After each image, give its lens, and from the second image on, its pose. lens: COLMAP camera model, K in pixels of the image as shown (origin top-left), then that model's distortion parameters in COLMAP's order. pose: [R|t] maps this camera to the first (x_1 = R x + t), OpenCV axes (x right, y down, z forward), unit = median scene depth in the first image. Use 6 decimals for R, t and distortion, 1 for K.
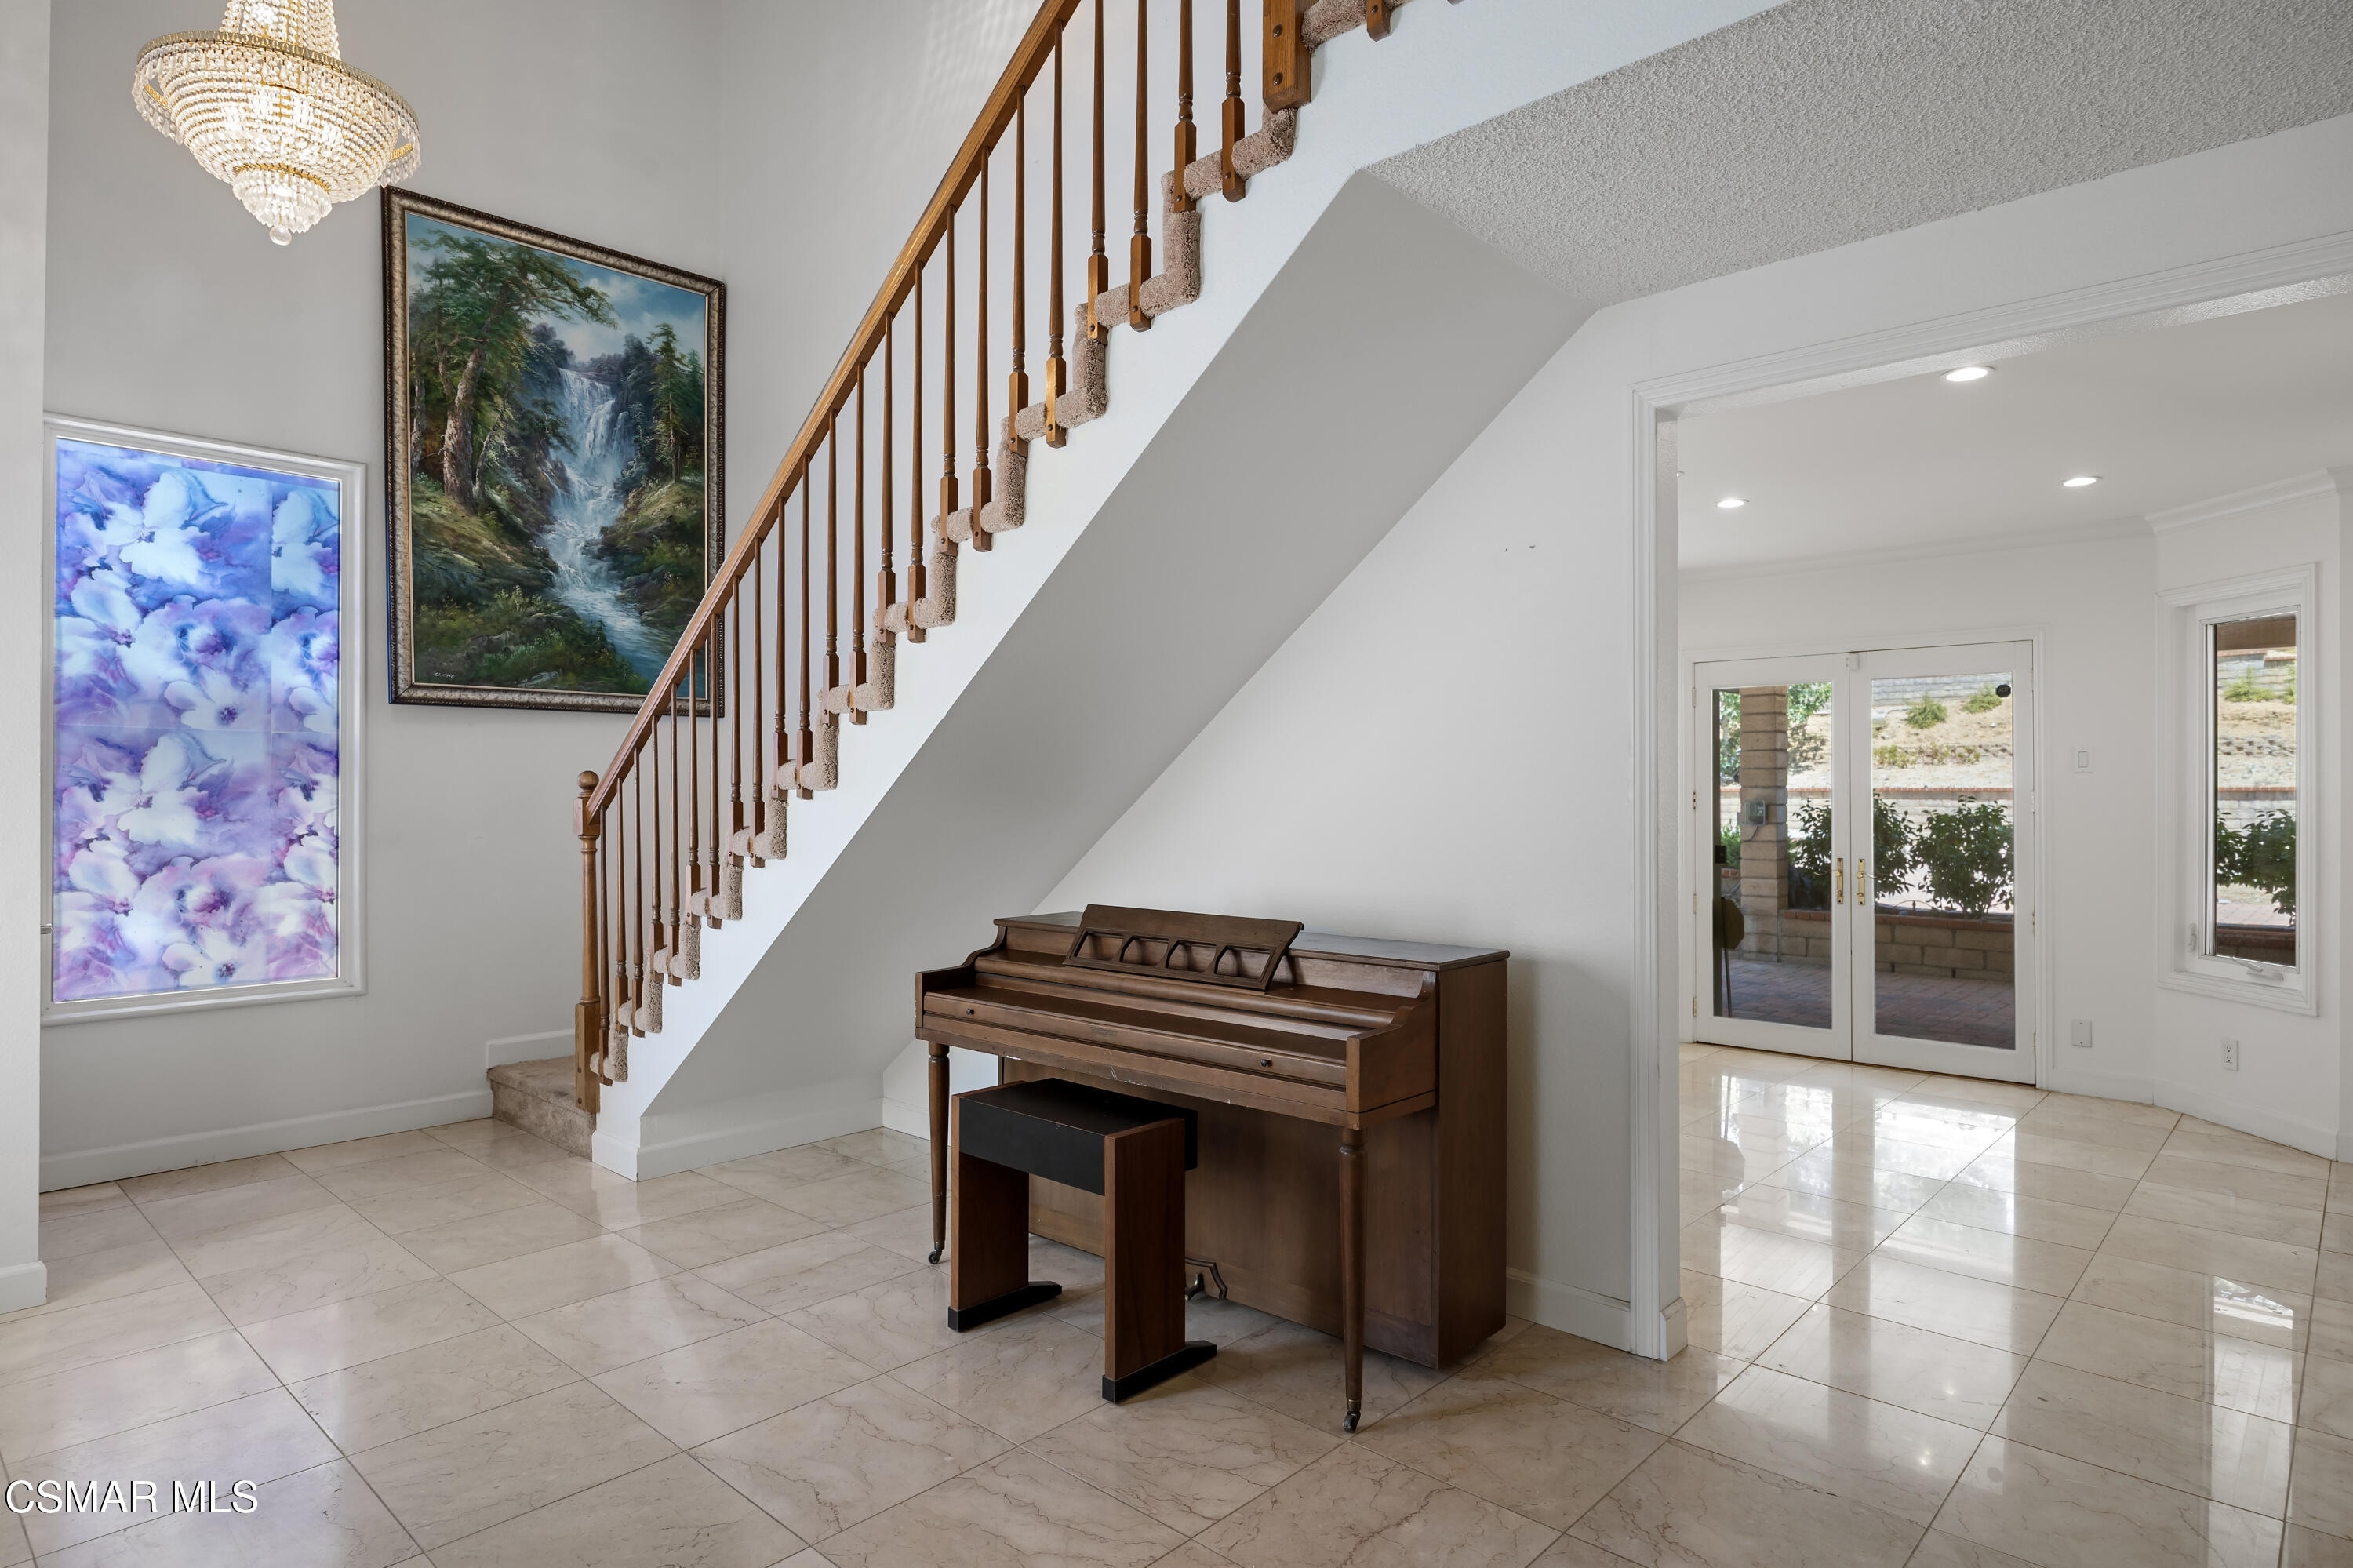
lens RADIAL K [[1303.2, 0, 1175.3], [0, 1303.2, 786.7], [0, 0, 1]] dist [0.001693, -0.001234]
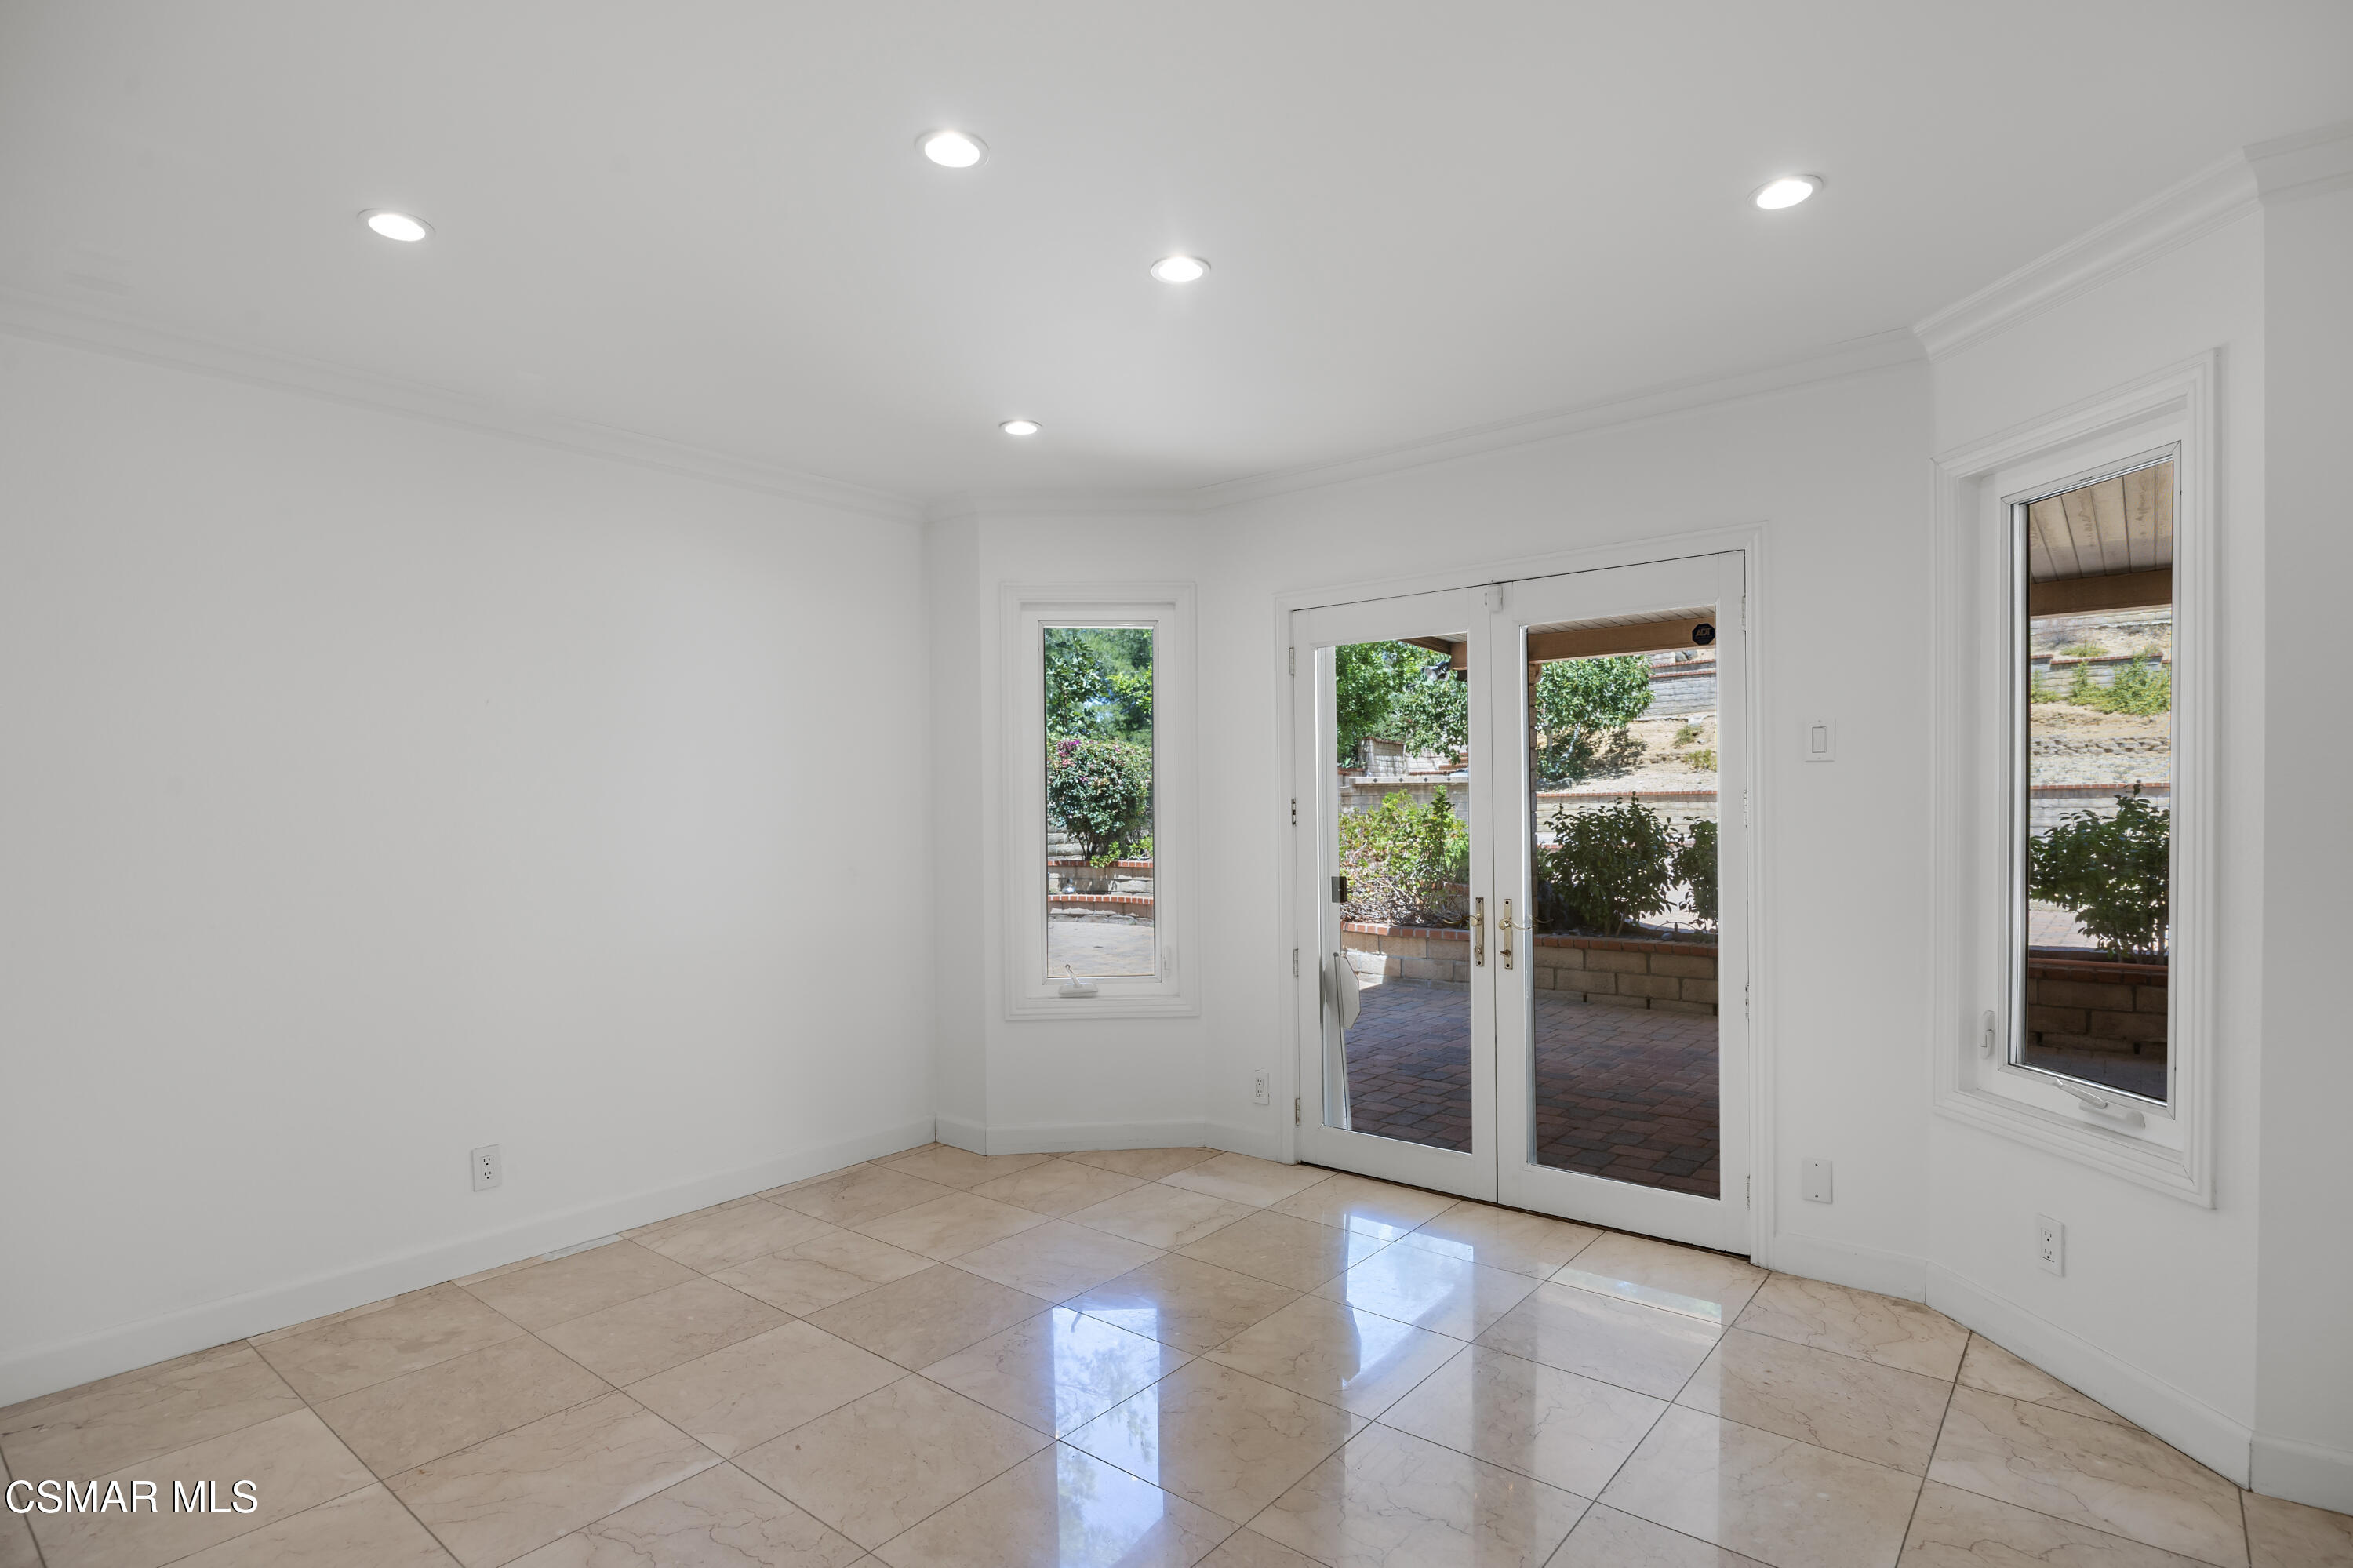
lens RADIAL K [[1174.5, 0, 1184.5], [0, 1174.5, 825.3], [0, 0, 1]] dist [-0.000247, 0.000457]
pose [[0.997780, -0.015293, 0.064810, 0.226858], [0.013800, 0.999631, 0.023416, 0.001608], [-0.065144, -0.022469, 0.997623, 0.292617]]
